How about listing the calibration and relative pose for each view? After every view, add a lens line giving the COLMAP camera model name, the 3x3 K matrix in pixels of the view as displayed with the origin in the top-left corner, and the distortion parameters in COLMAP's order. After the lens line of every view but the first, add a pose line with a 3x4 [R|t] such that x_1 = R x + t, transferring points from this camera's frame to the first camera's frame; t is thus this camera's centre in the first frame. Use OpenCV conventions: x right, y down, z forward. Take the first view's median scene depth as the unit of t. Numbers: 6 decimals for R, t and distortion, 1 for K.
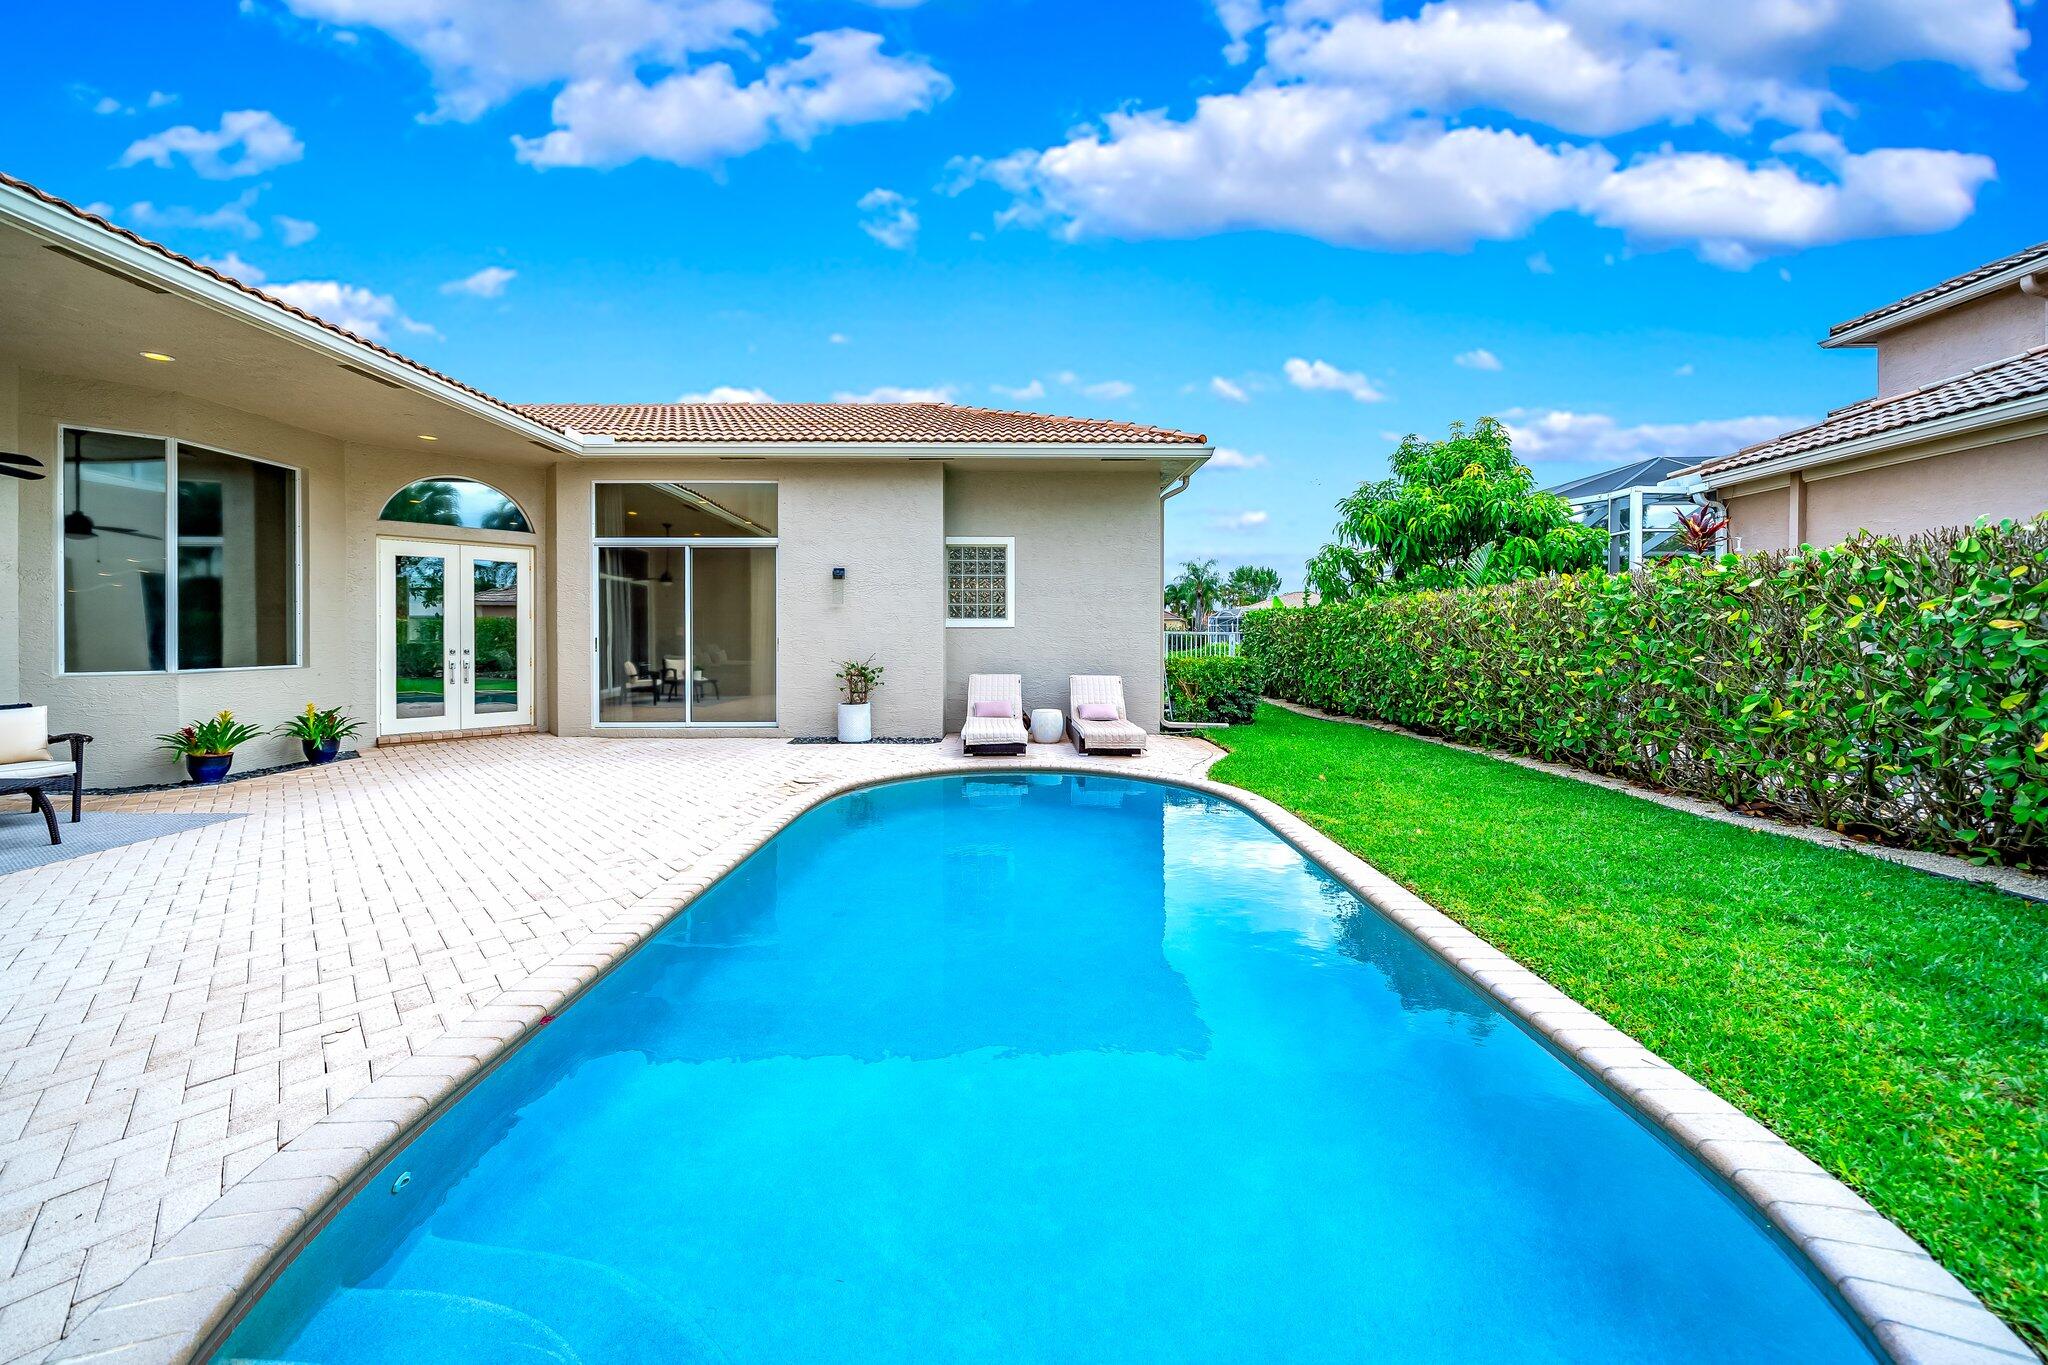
lens RADIAL K [[717.9, 0, 999.8], [0, 717.9, 639.5], [0, 0, 1]] dist [-0.000192, 0.000011]
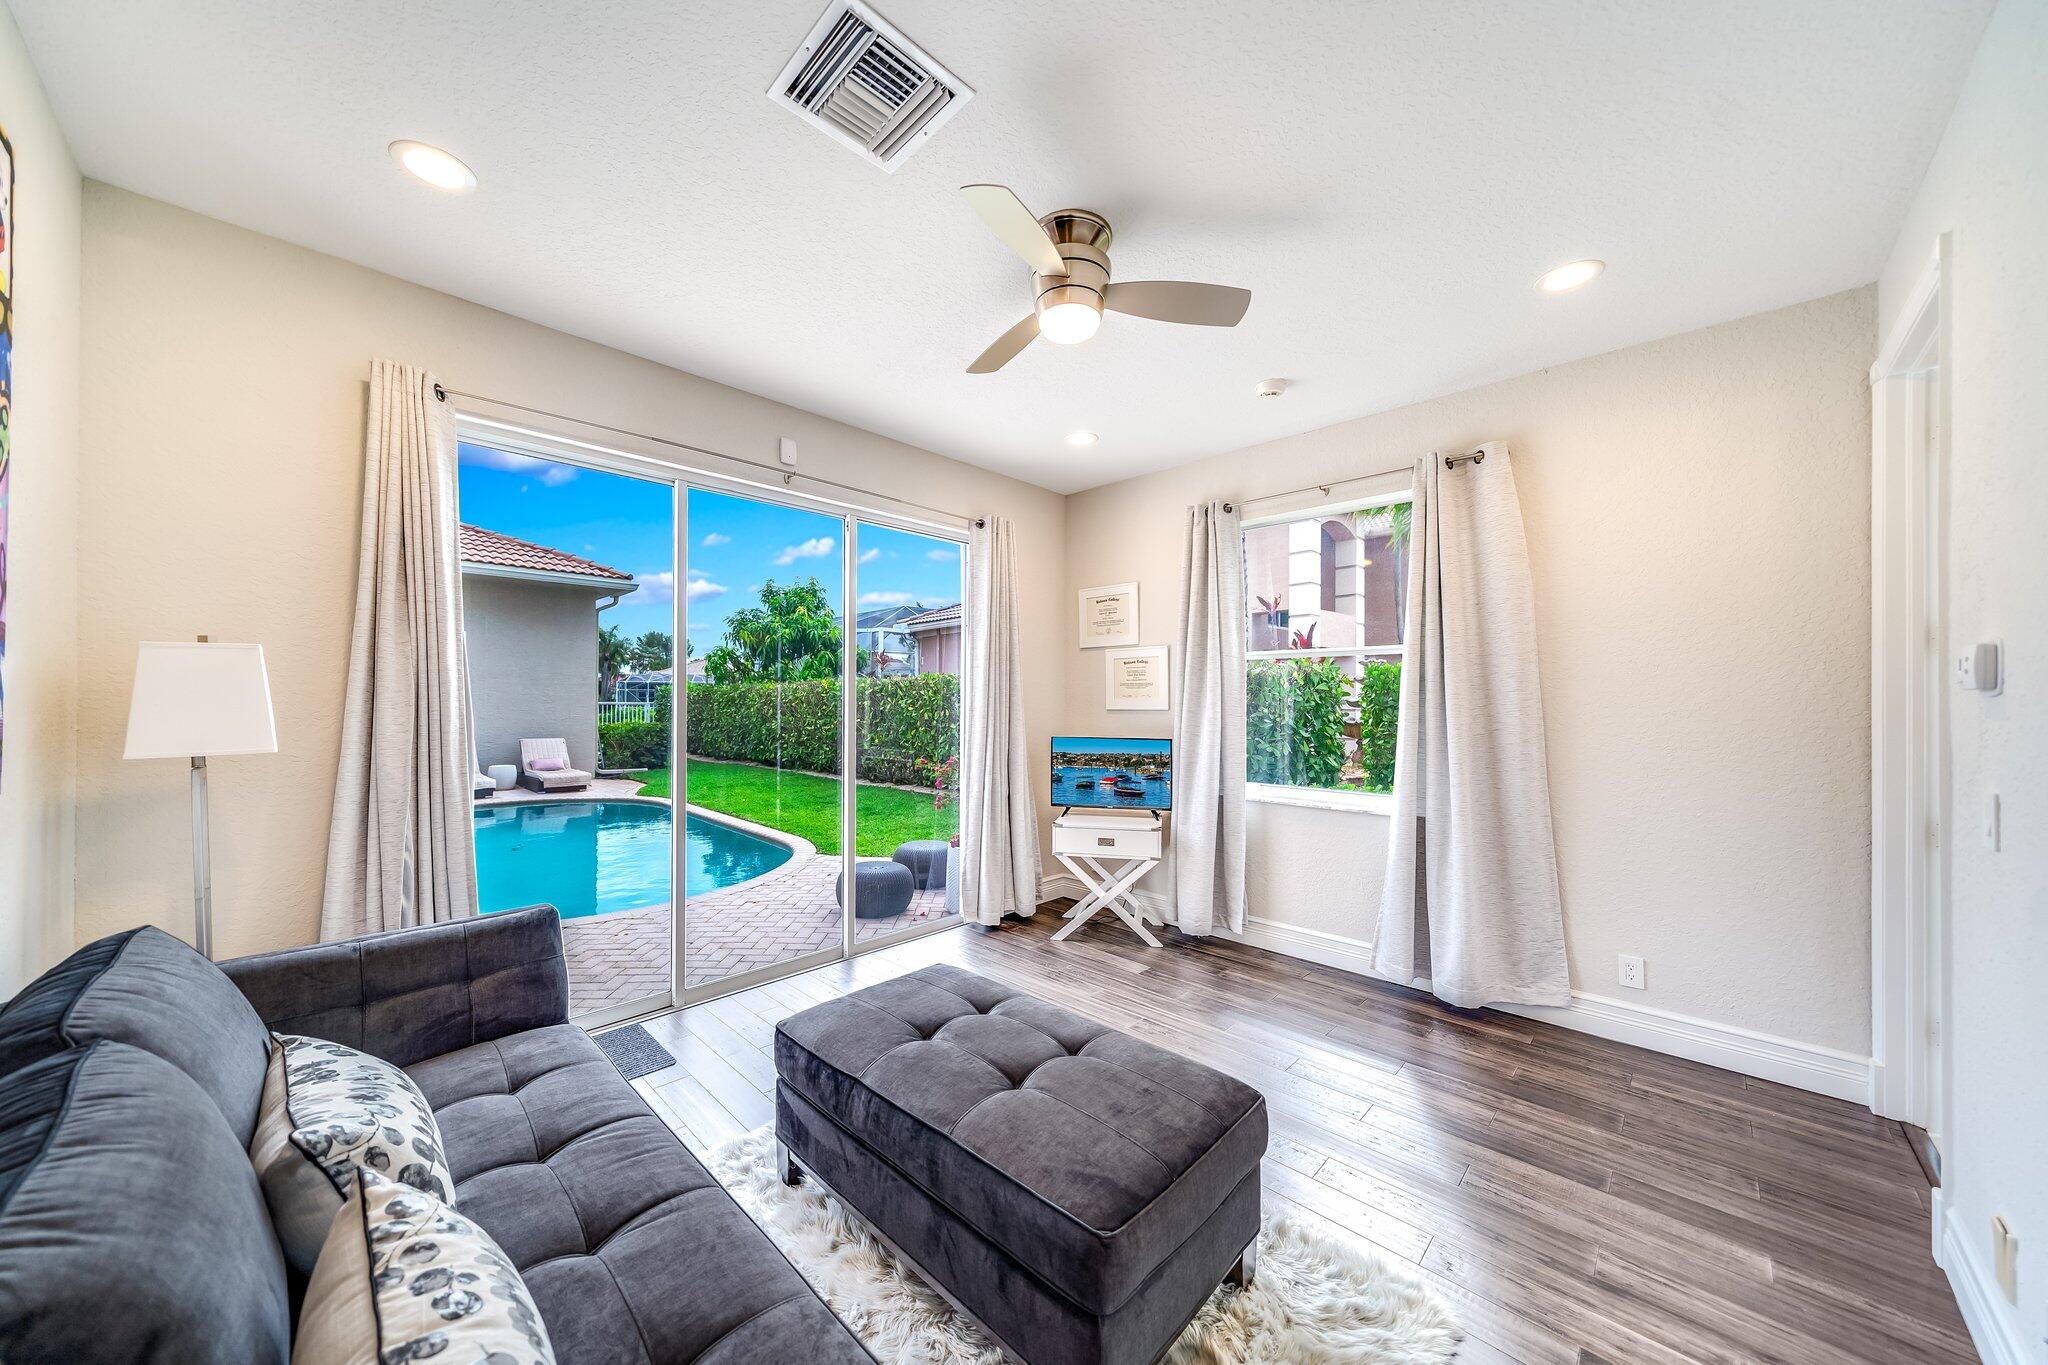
lens RADIAL K [[700.7, 0, 1016.5], [0, 700.7, 694.8], [0, 0, 1]] dist [-0.000448, -0.000007]
pose [[0.692534, 0.007765, 0.721343, -0.205247], [0.000193, 0.999940, -0.010949, -0.018155], [-0.721385, 0.007722, 0.692491, -0.570045]]
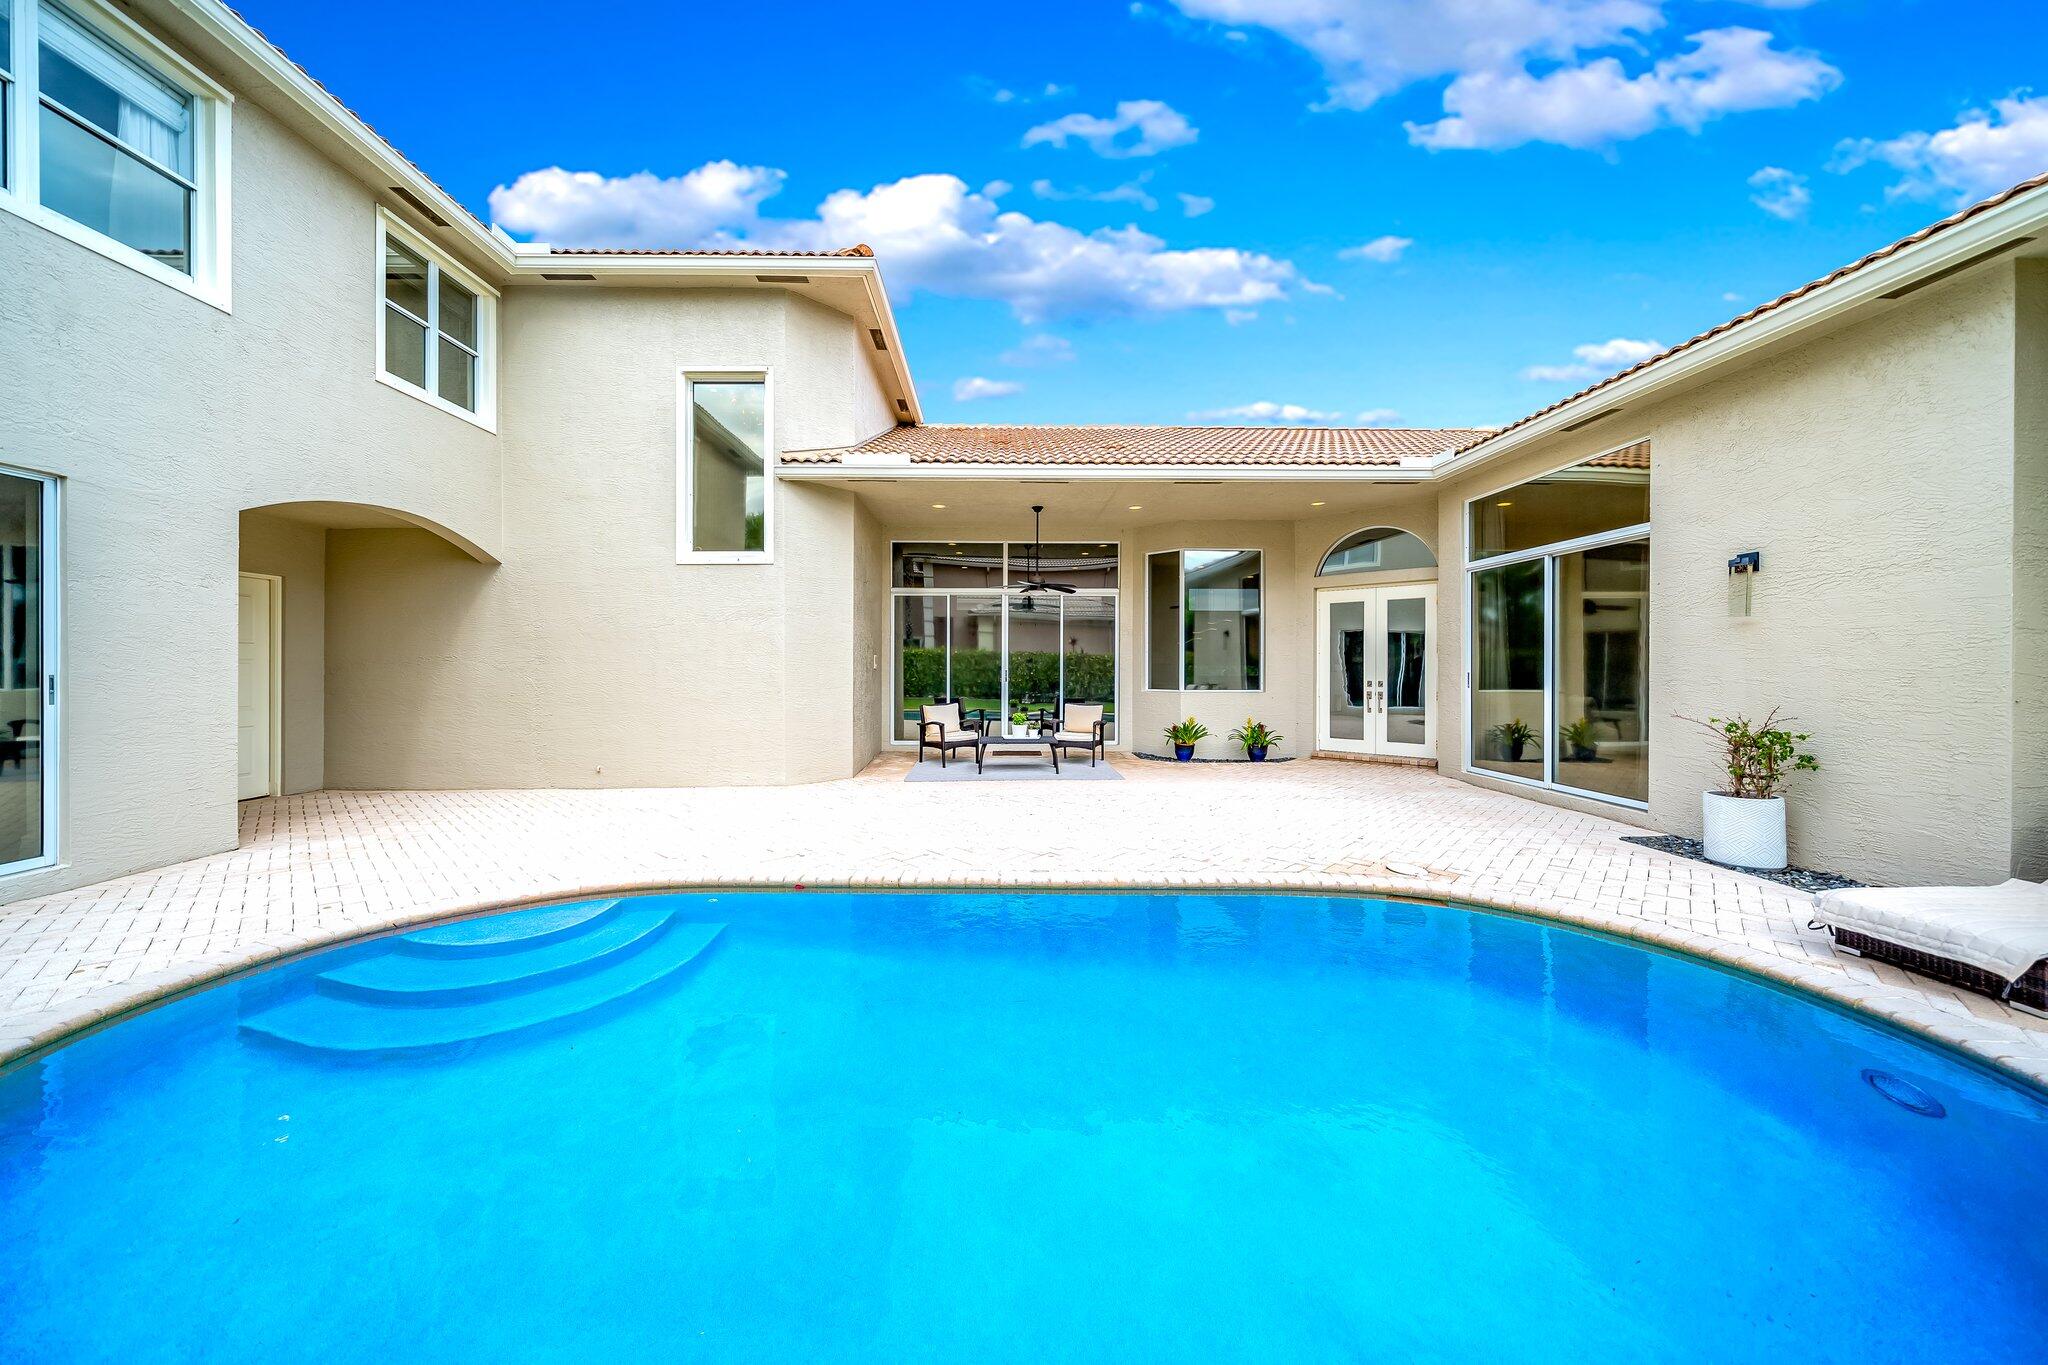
lens RADIAL K [[700.7, 0, 1021.3], [0, 700.7, 666.9], [0, 0, 1]] dist [-0.000273, -0.000008]
pose [[0.025870, 0.000910, -0.999665, 0.308693], [-0.006960, 0.999976, 0.000731, -0.006178], [0.999641, 0.006939, 0.025876, 0.413423]]
